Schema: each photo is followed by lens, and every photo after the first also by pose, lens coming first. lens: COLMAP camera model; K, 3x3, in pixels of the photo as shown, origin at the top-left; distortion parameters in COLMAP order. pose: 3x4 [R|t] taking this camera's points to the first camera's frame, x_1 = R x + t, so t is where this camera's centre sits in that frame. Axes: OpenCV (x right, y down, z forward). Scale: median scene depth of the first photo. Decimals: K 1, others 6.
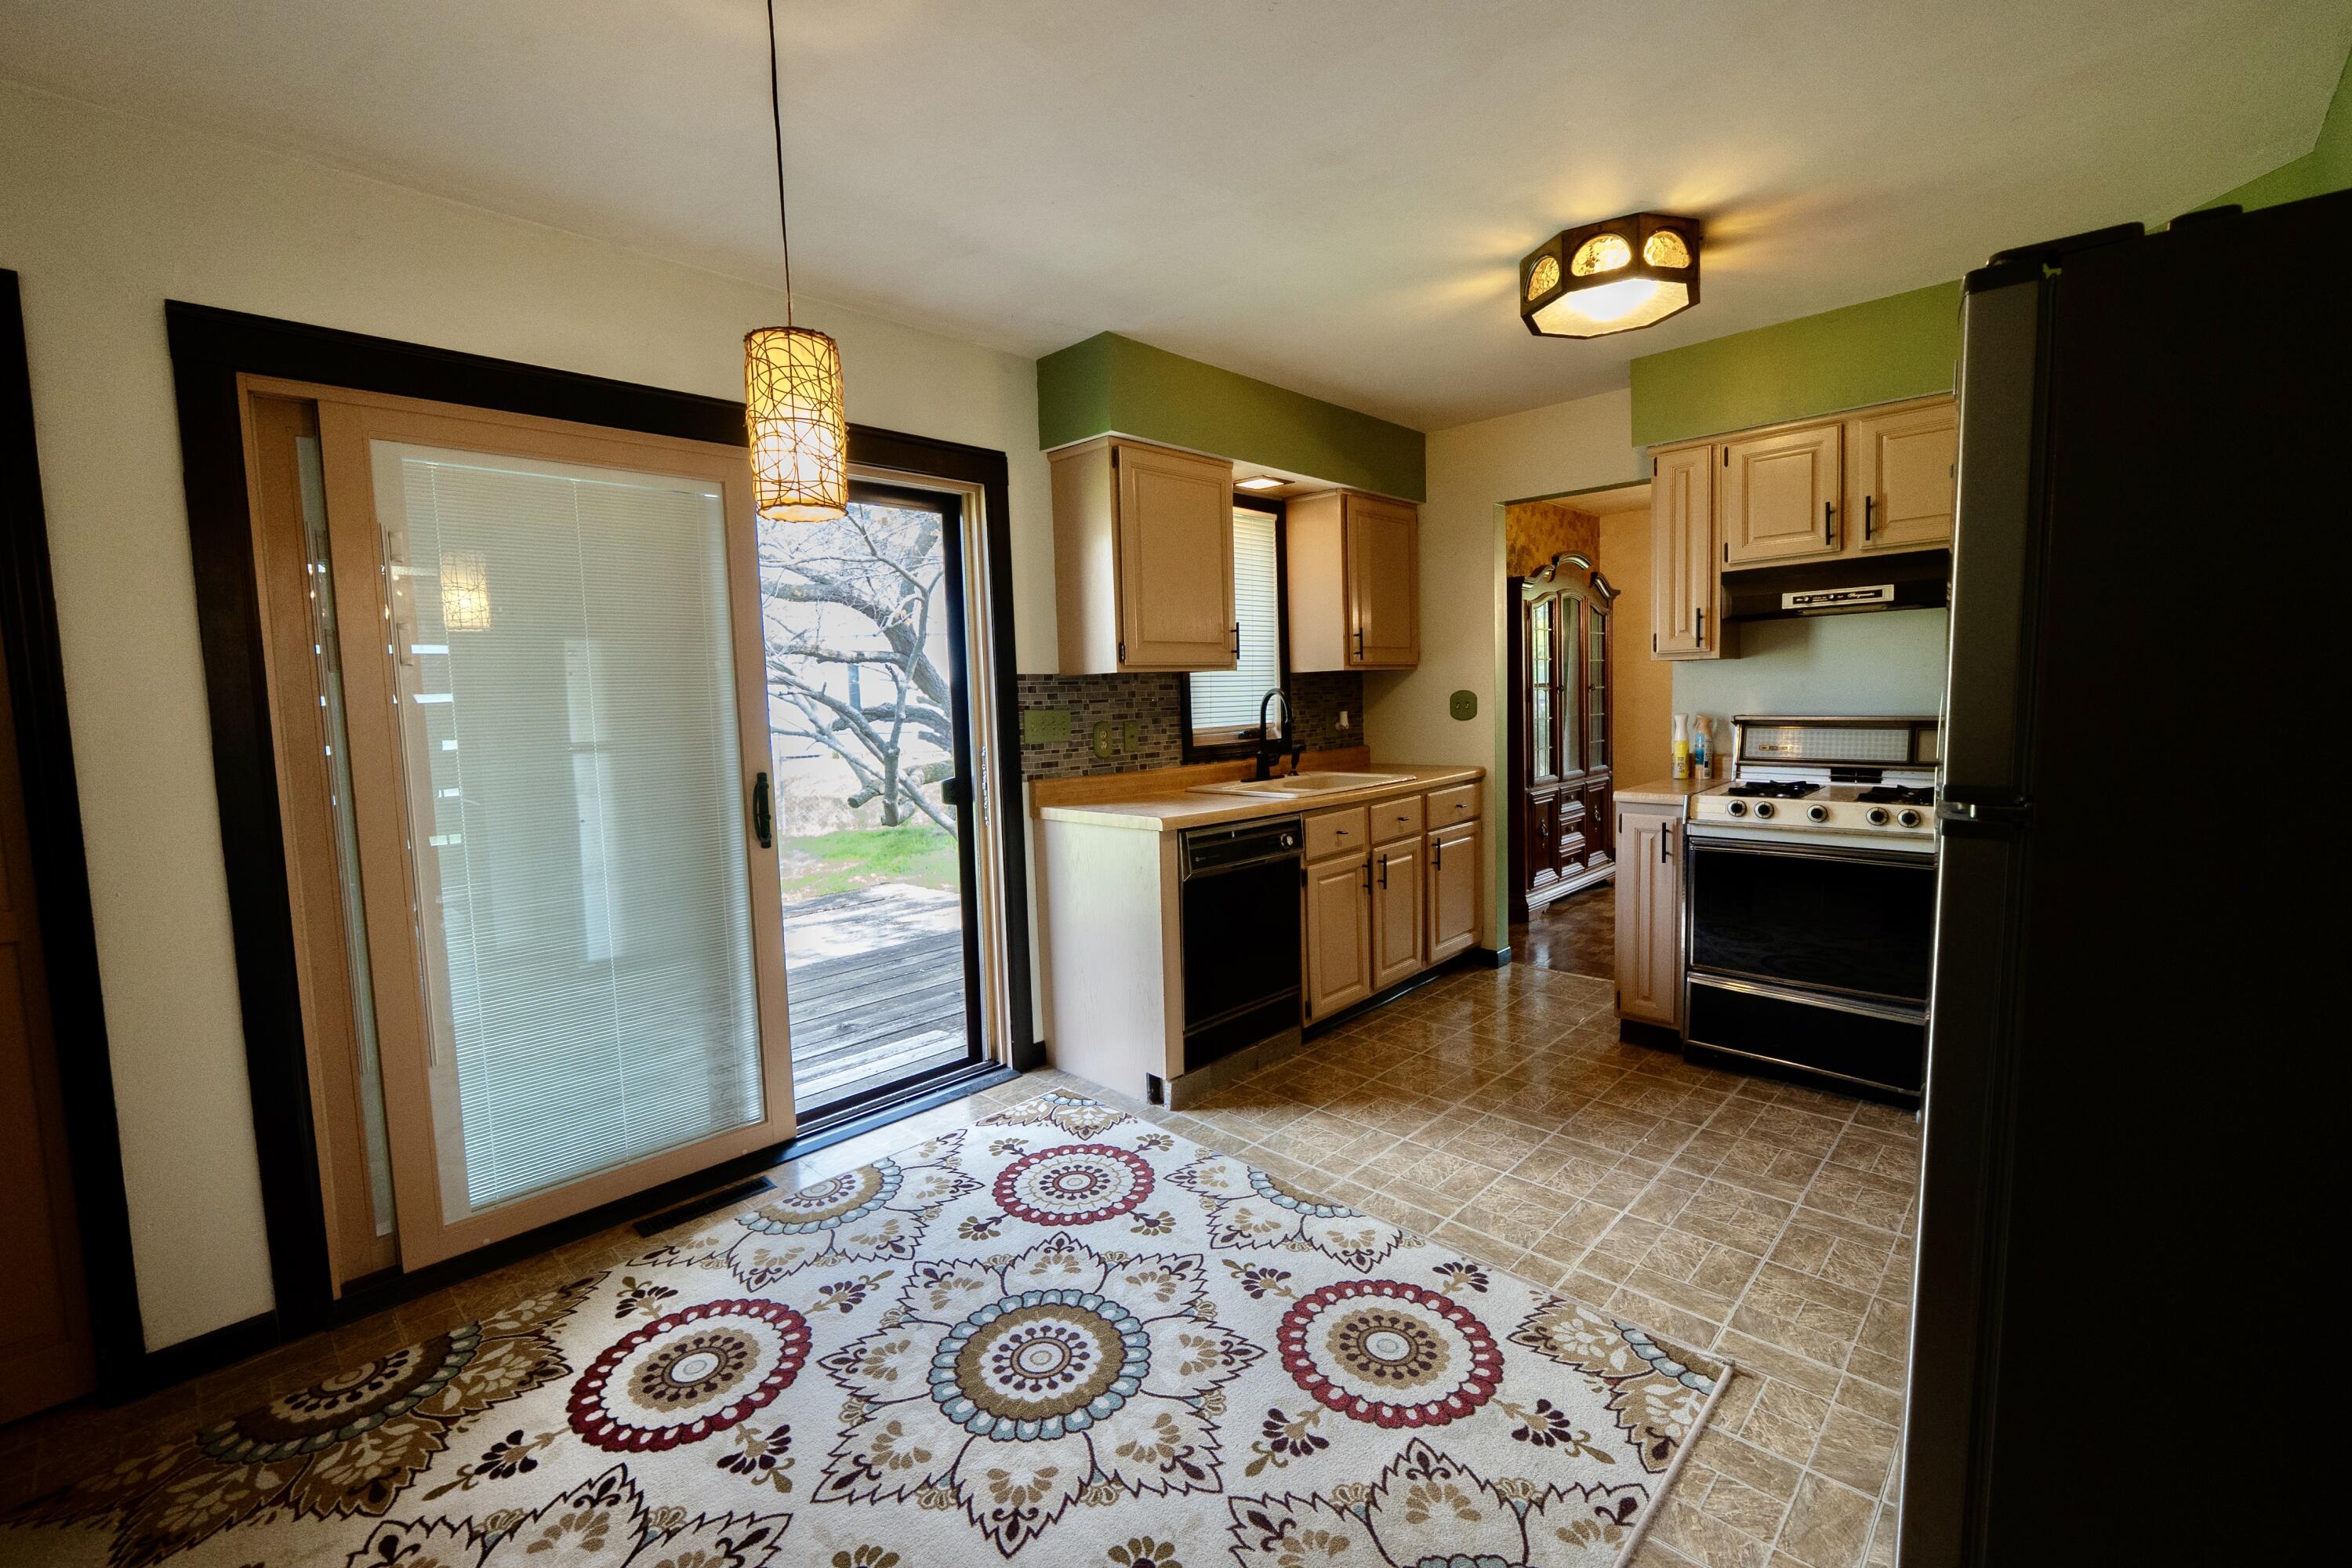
lens RADIAL K [[975.5, 0, 1178.3], [0, 975.5, 778.1], [0, 0, 1]] dist [-0.013511, 0.001944]
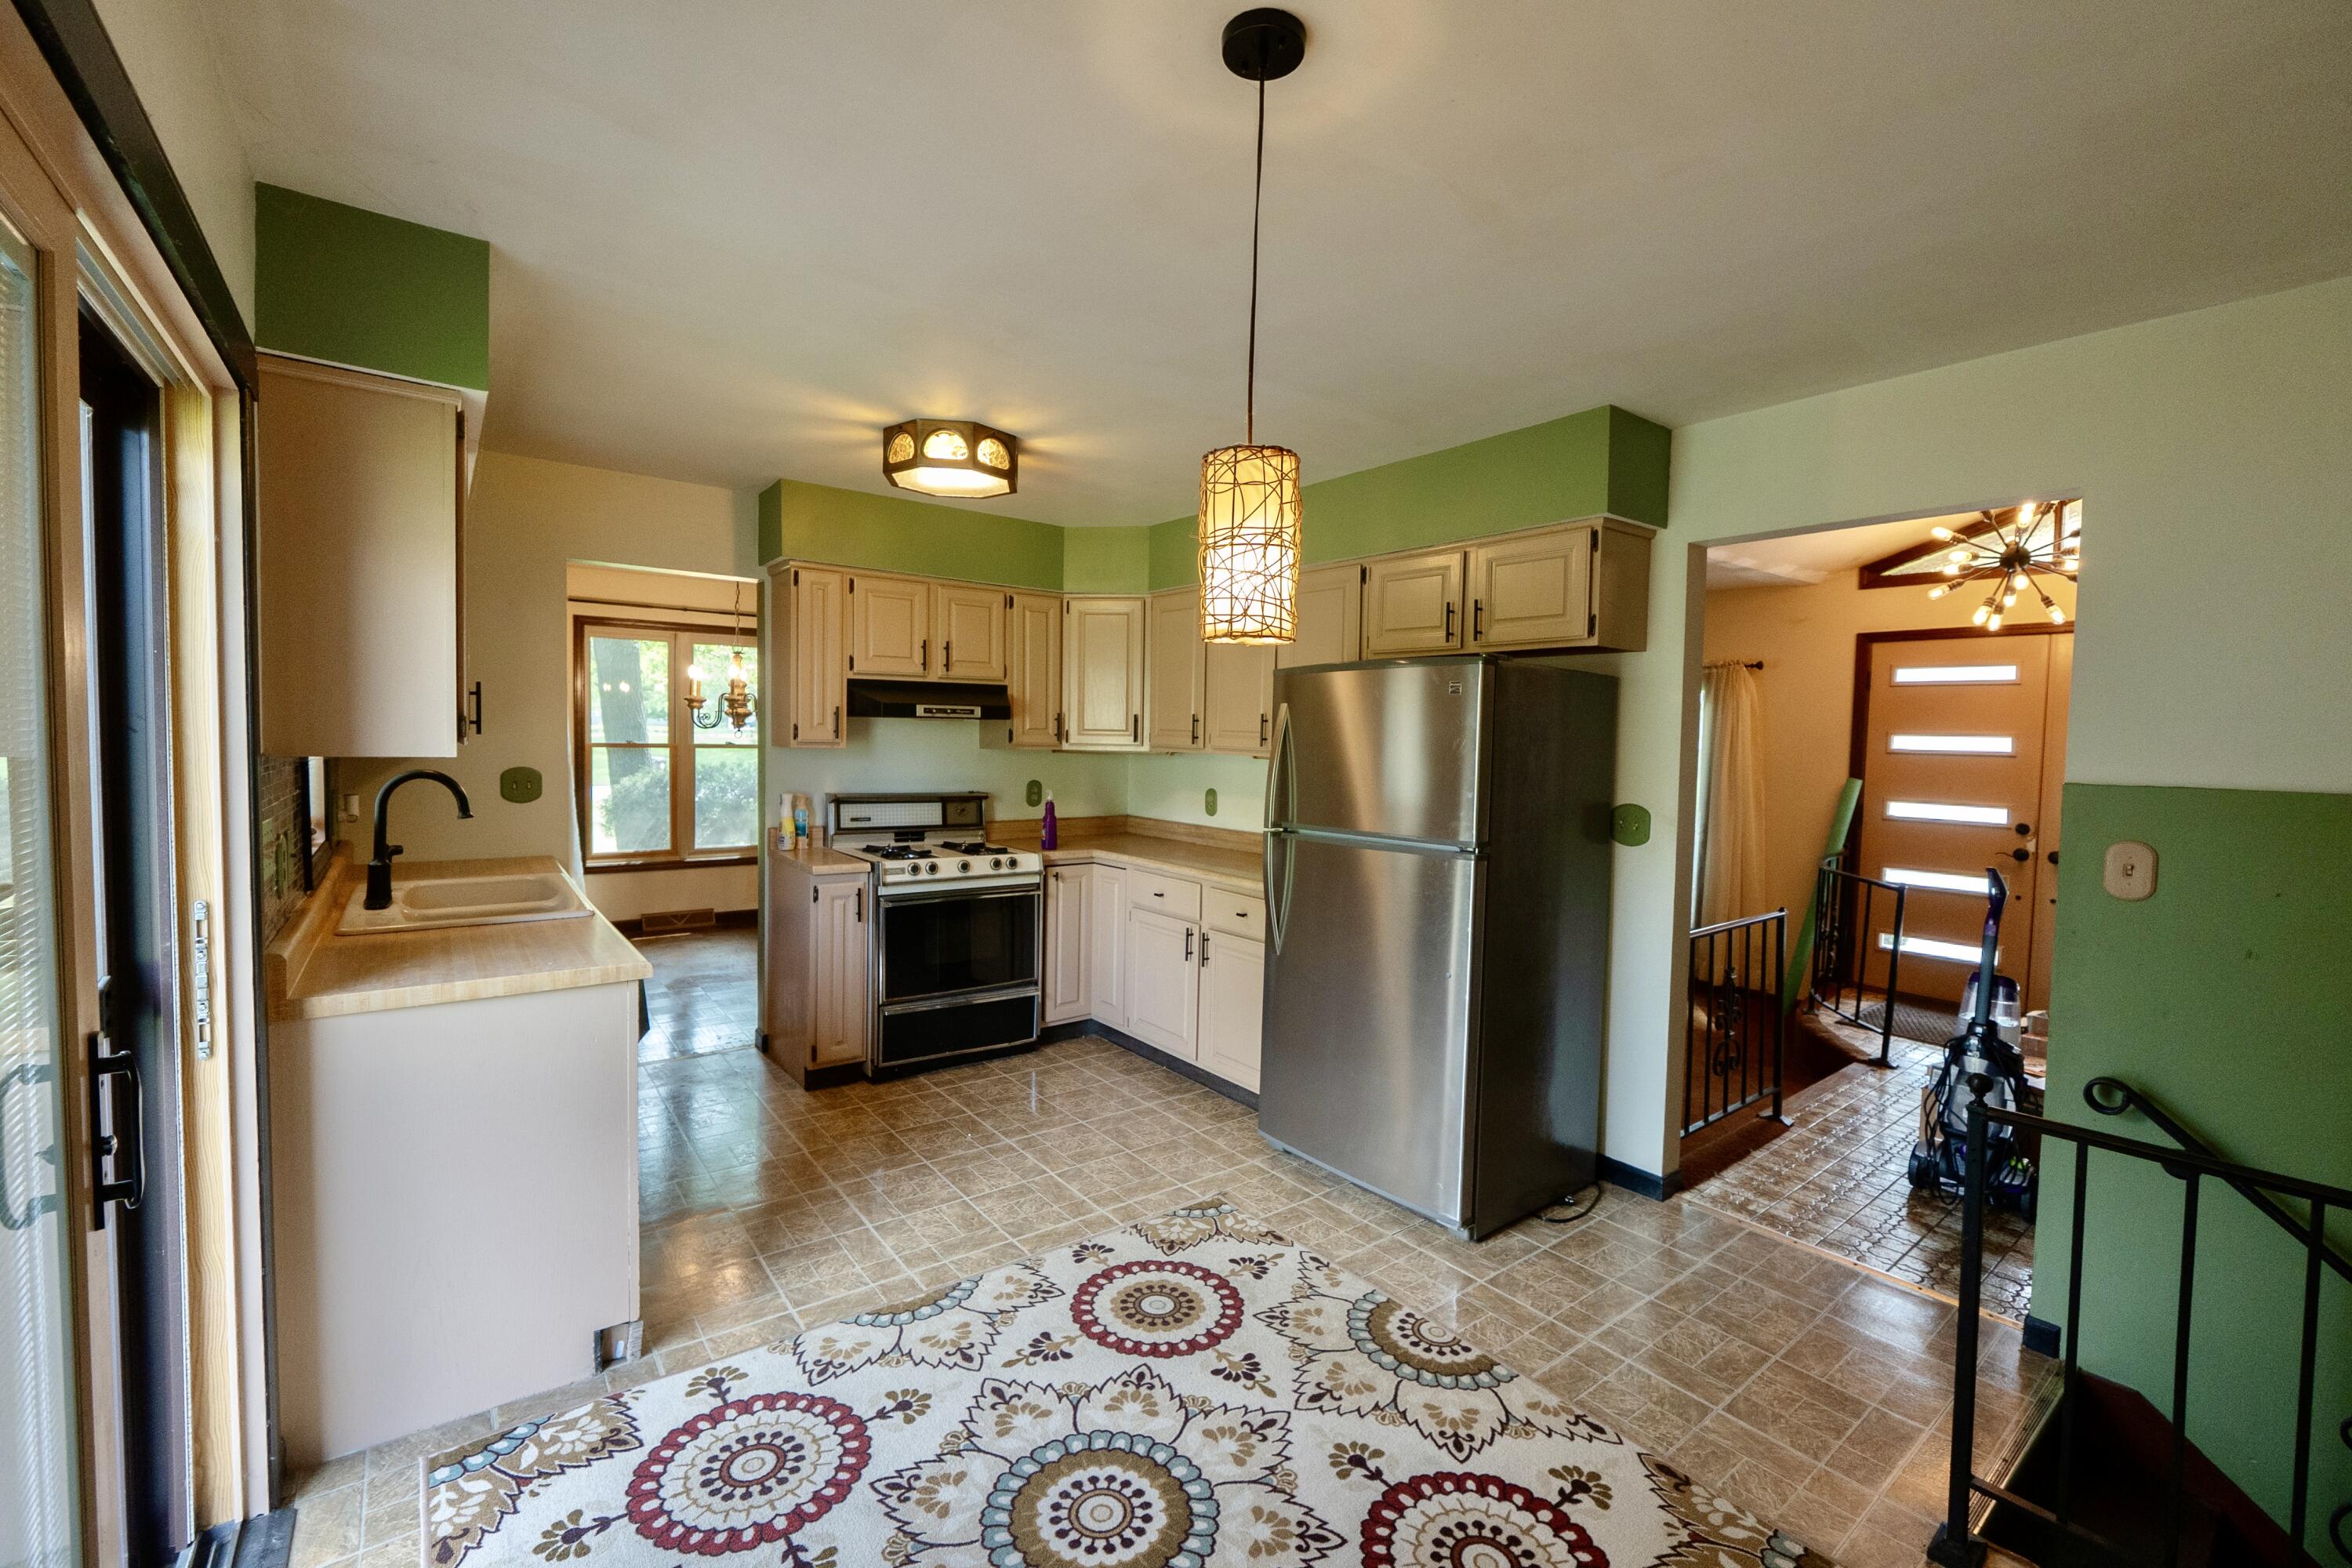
lens RADIAL K [[975.5, 0, 1173.3], [0, 975.5, 783.6], [0, 0, 1]] dist [-0.013511, 0.001944]
pose [[0.153192, -0.016986, 0.988050, -0.841073], [0.058342, 0.998264, 0.008116, -0.093834], [-0.986473, 0.056402, 0.153917, 0.595106]]
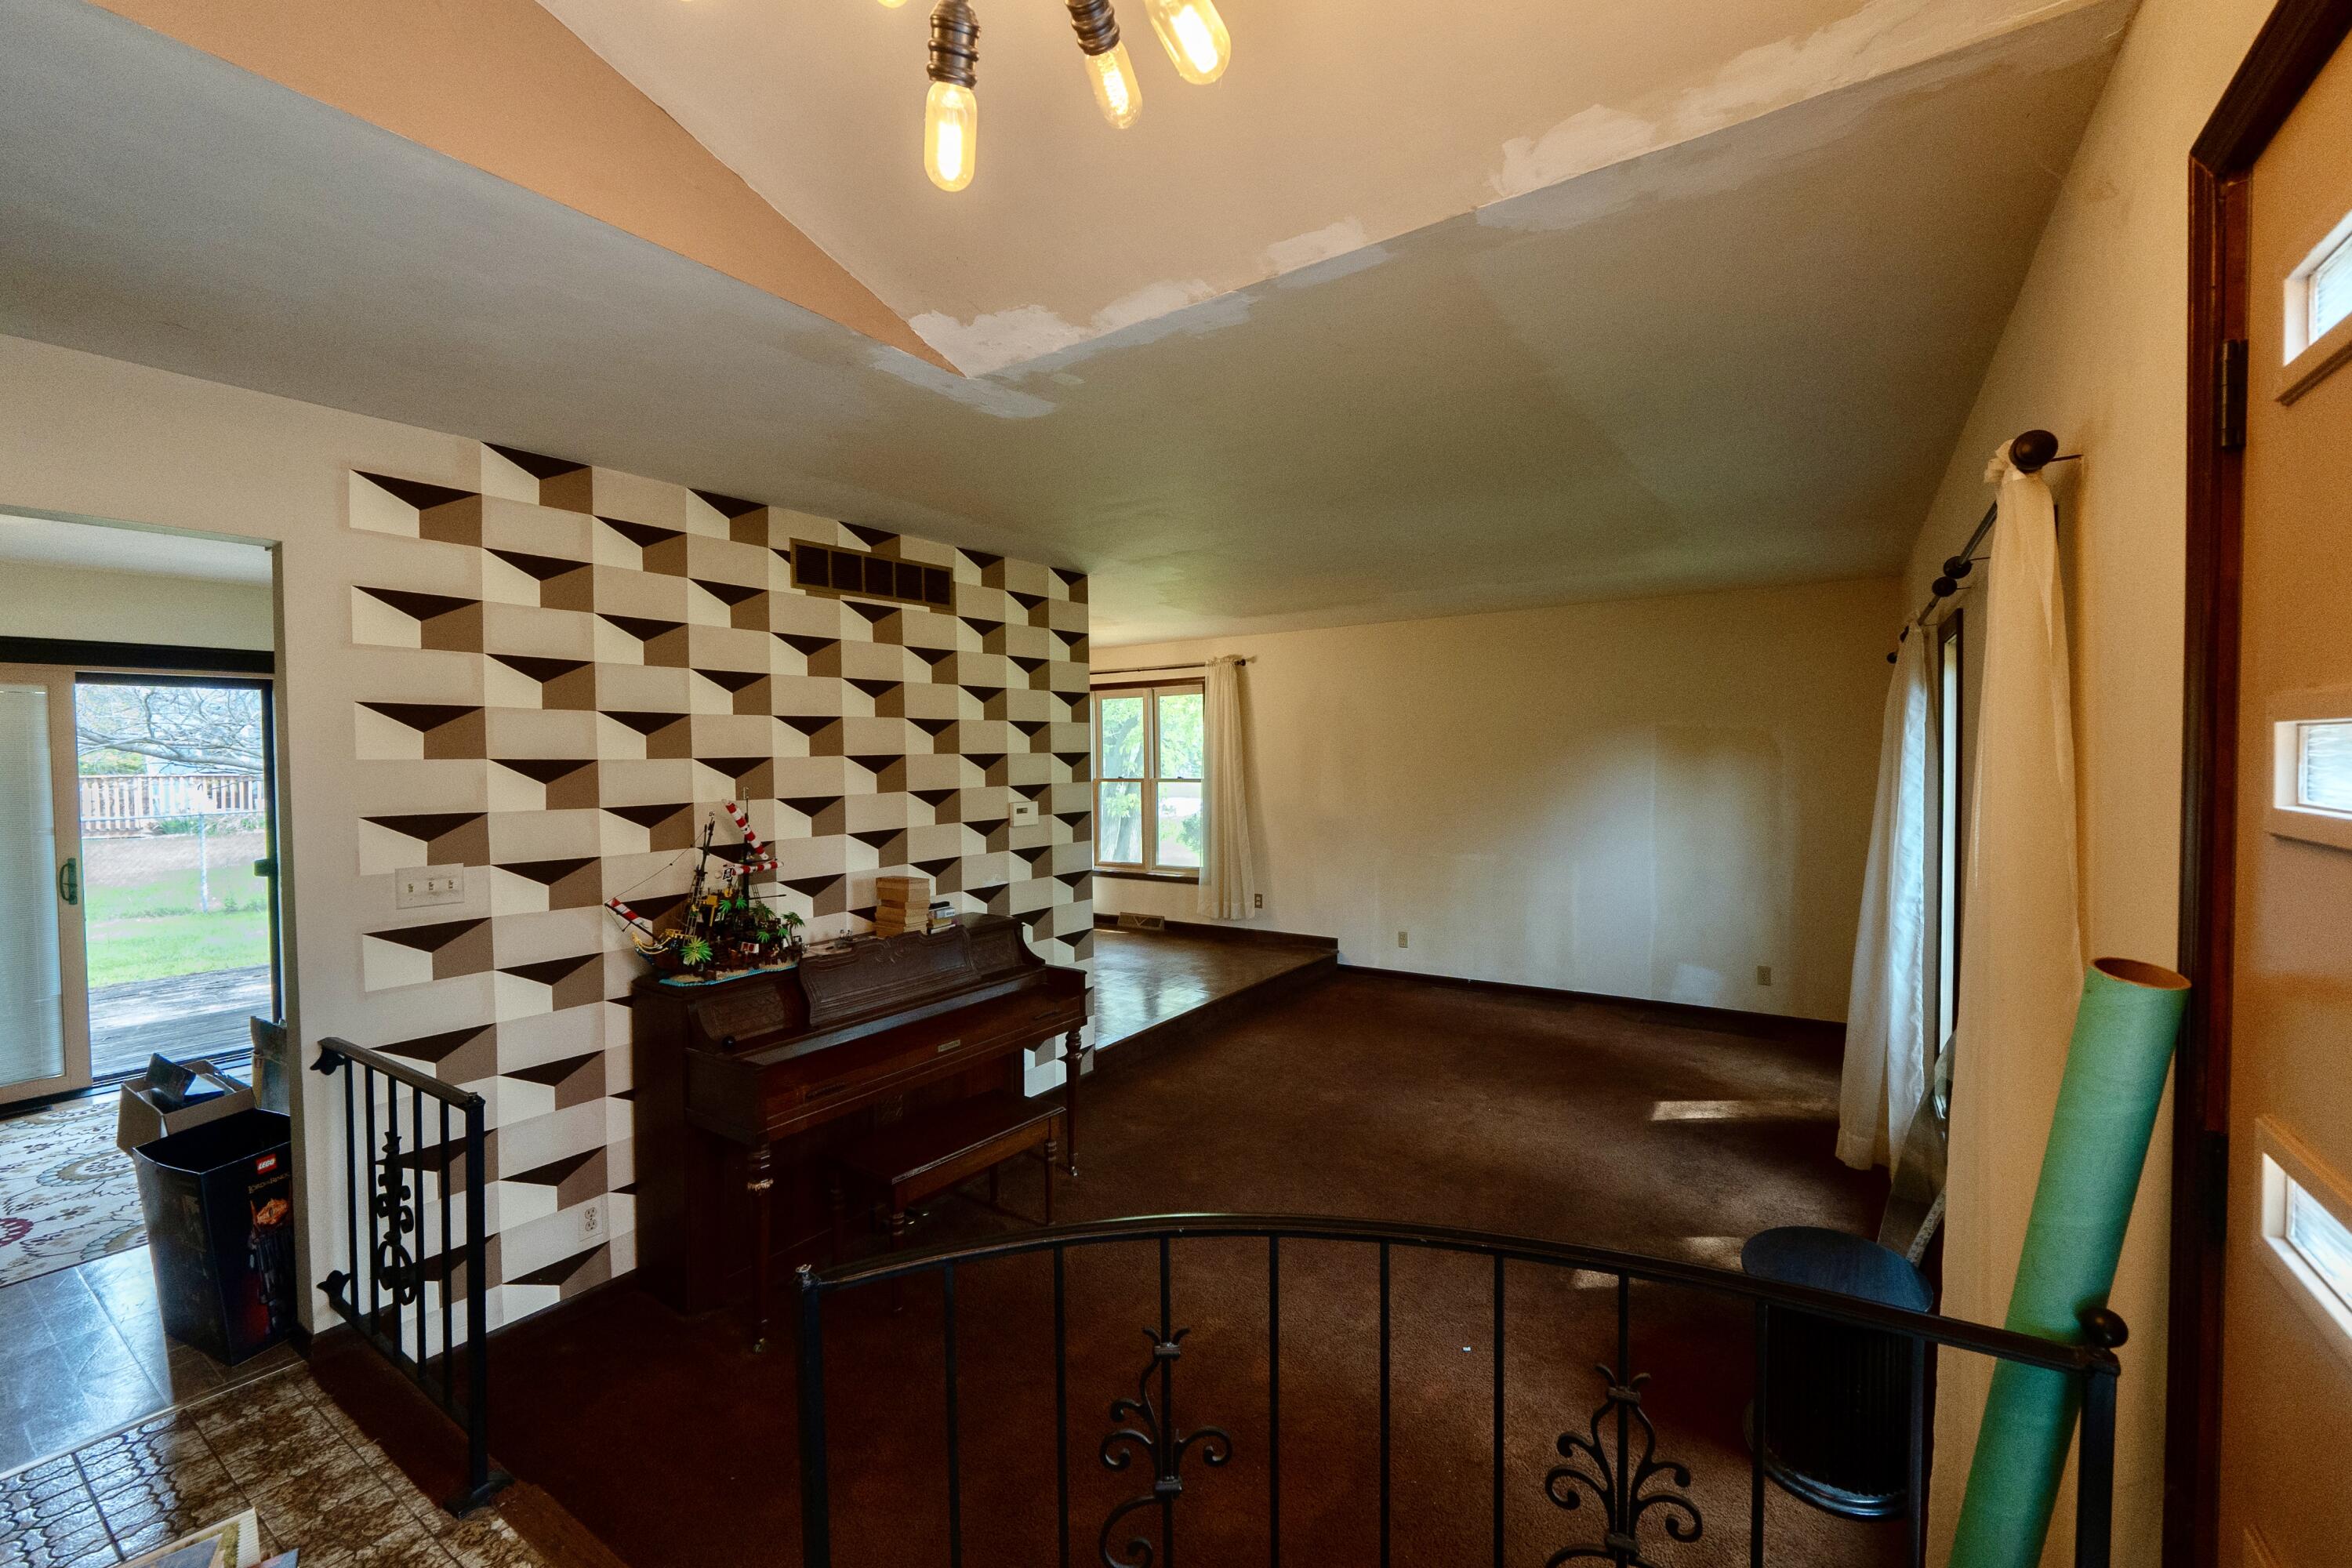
lens RADIAL K [[975.5, 0, 1163.7], [0, 975.5, 786.7], [0, 0, 1]] dist [-0.013511, 0.001944]
pose [[0.986095, 0.010692, 0.165837, 1.291439], [-0.001622, 0.998500, -0.054732, -0.048058], [-0.166174, 0.053701, 0.984633, -1.050922]]
